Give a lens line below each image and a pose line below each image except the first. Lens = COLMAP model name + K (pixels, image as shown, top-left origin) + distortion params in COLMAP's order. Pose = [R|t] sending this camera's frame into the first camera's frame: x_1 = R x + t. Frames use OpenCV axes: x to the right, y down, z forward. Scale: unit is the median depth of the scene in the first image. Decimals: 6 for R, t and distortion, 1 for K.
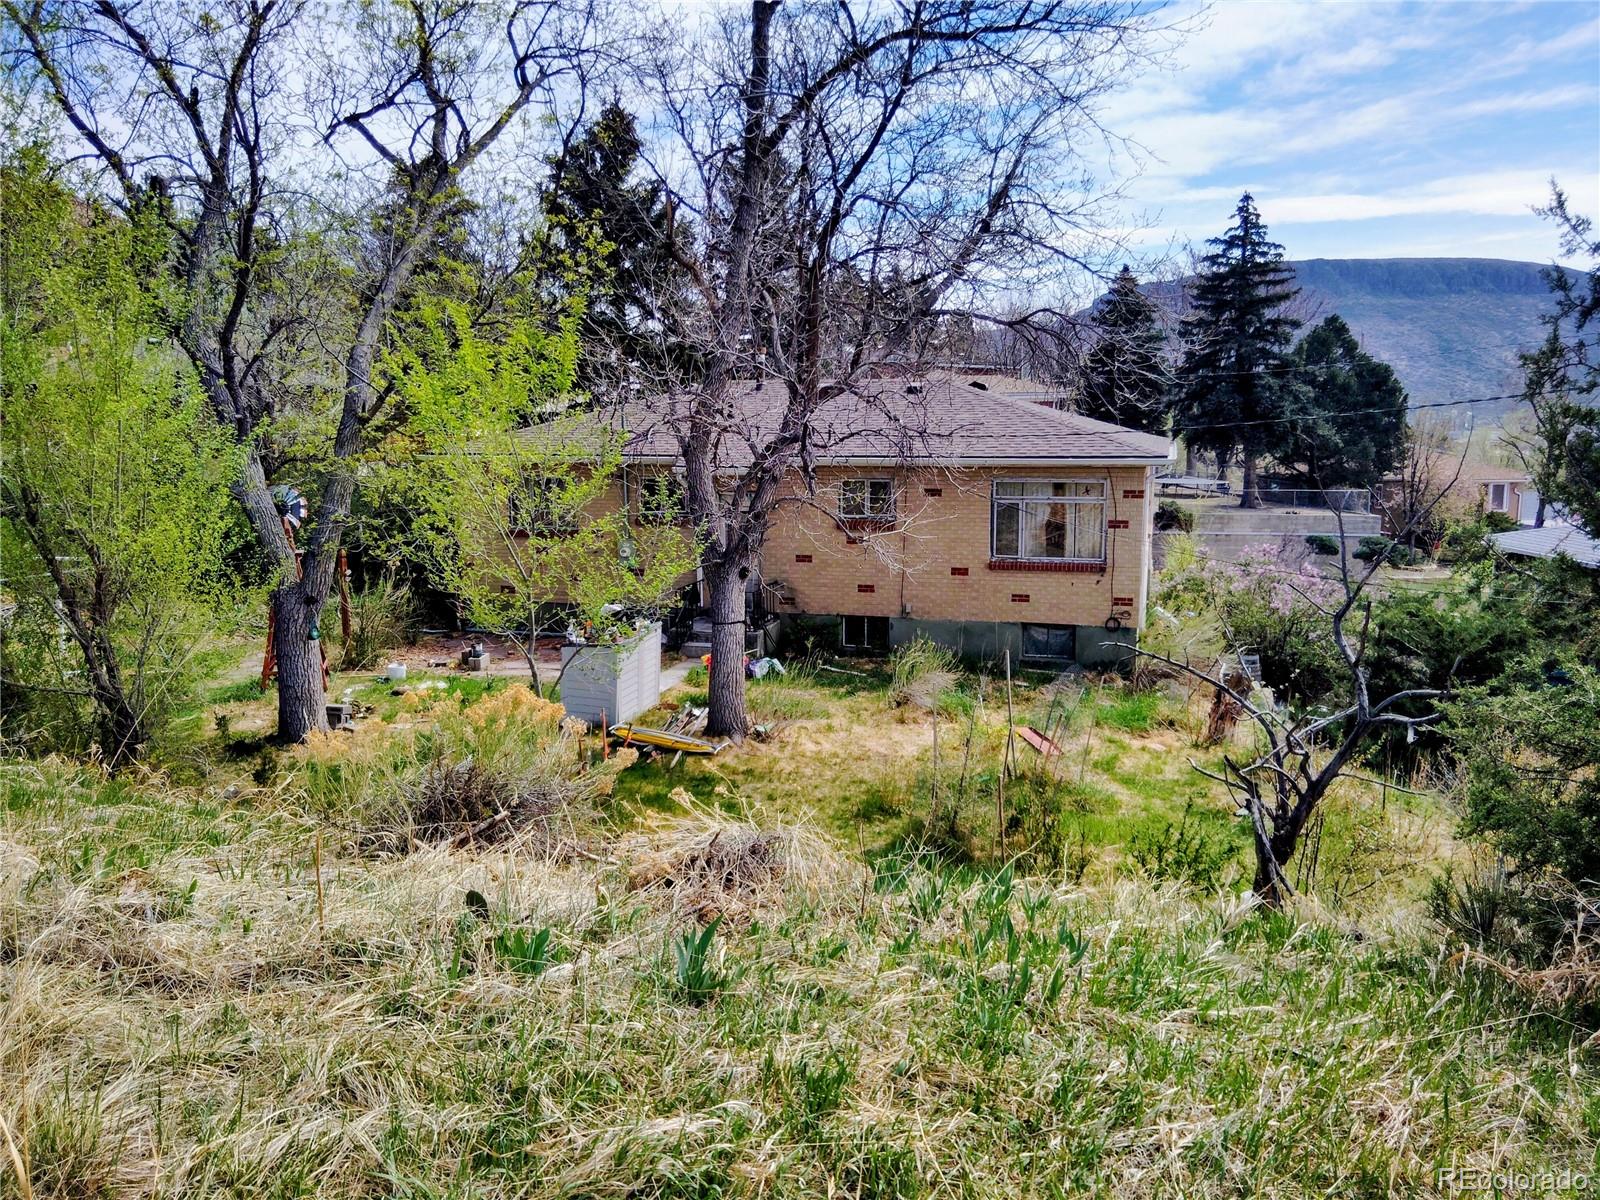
lens RADIAL K [[1232.9, 0, 820.4], [0, 1232.9, 591.7], [0, 0, 1]] dist [0.137502, -0.199264]
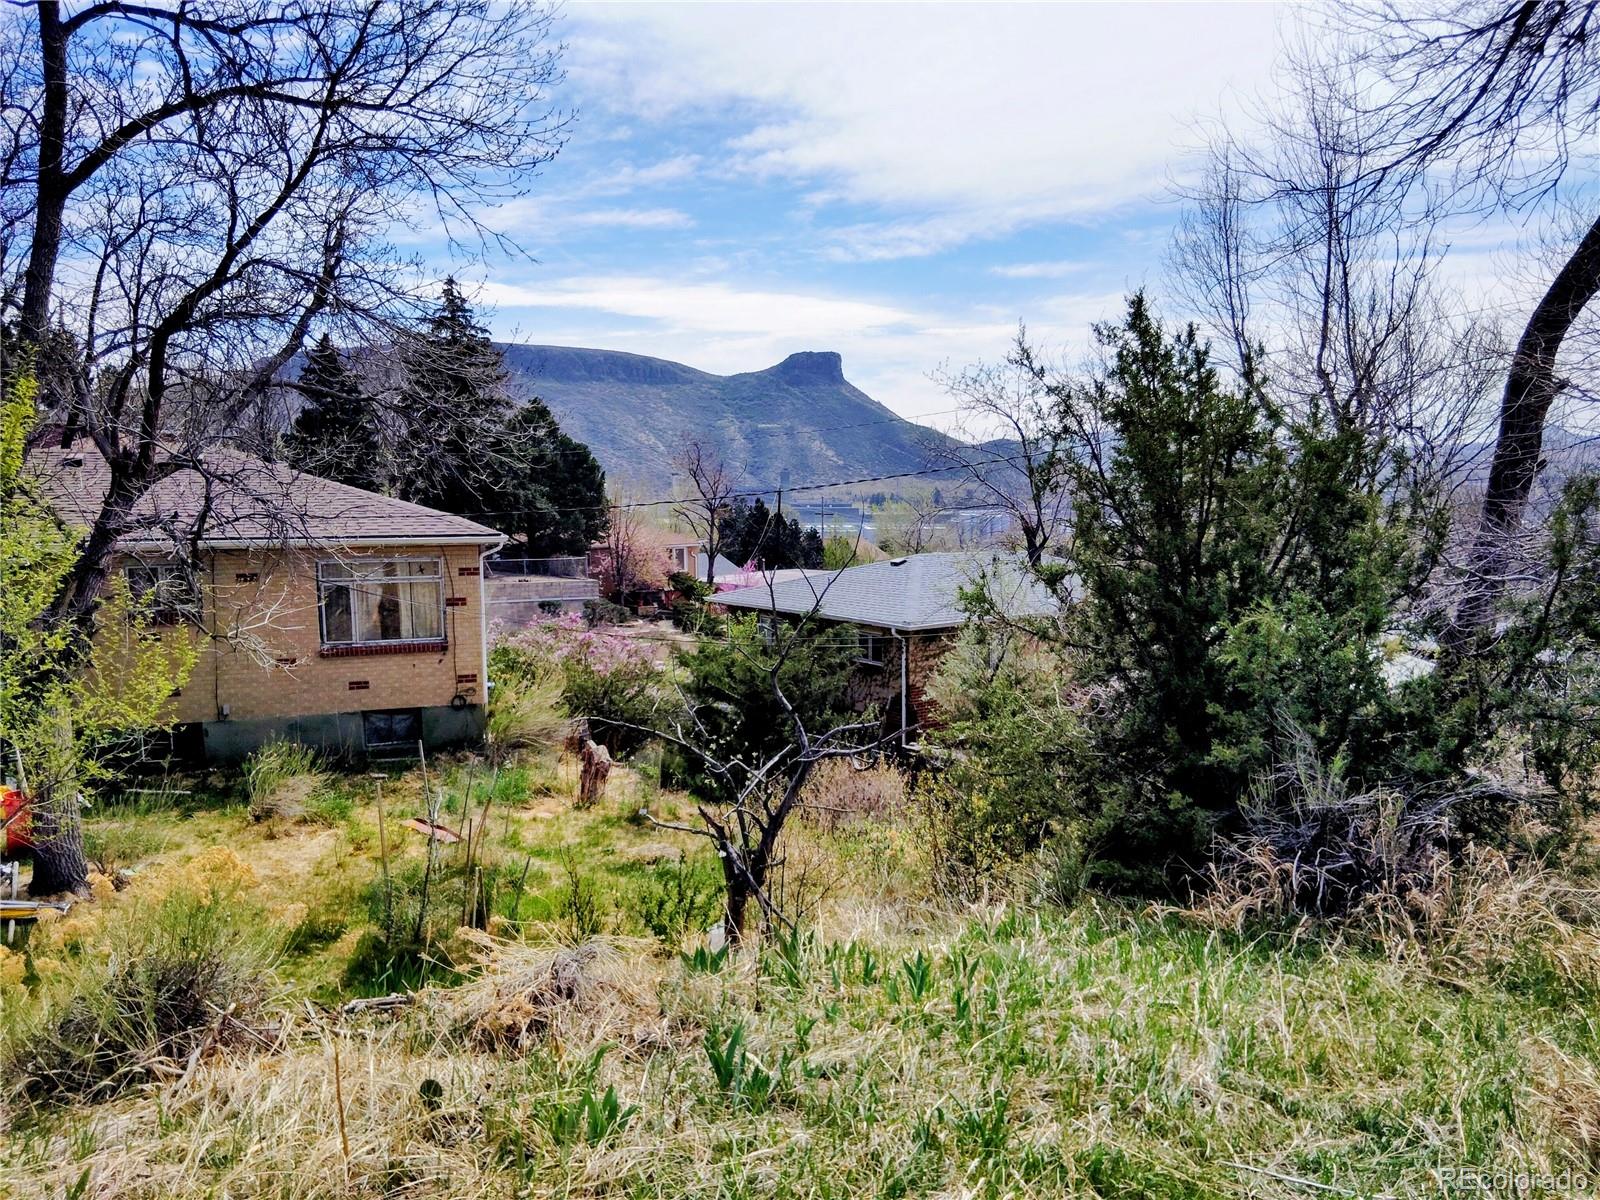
lens RADIAL K [[1232.9, 0, 820.4], [0, 1232.9, 591.7], [0, 0, 1]] dist [0.137502, -0.199264]
pose [[0.791562, -0.053133, 0.608775, -0.135525], [0.086045, 0.995979, -0.024953, -0.011791], [-0.605001, 0.072134, 0.792951, 0.025717]]
